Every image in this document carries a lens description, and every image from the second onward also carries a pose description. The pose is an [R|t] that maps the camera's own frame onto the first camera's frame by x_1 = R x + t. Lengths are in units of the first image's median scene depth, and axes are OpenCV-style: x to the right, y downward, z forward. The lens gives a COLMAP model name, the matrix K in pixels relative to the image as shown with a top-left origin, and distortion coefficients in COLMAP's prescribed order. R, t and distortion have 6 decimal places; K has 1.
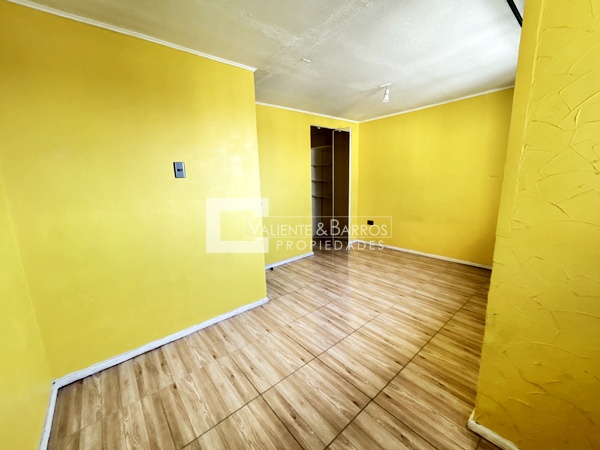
lens RADIAL K [[240.9, 0, 300.3], [0, 240.9, 224.5], [0, 0, 1]] dist [0.002187, -0.000443]
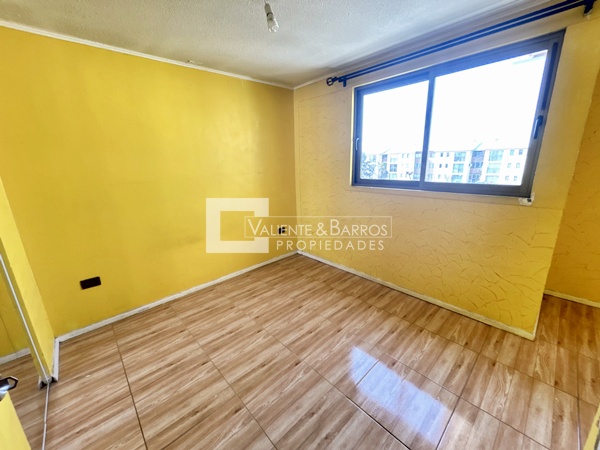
lens RADIAL K [[240.9, 0, 298.5], [0, 240.9, 223.6], [0, 0, 1]] dist [0.002187, -0.000443]
pose [[-0.043102, -0.223626, 0.973721, -0.220180], [0.216663, 0.949341, 0.227617, -0.206879], [-0.975295, 0.220780, 0.007533, 0.933858]]
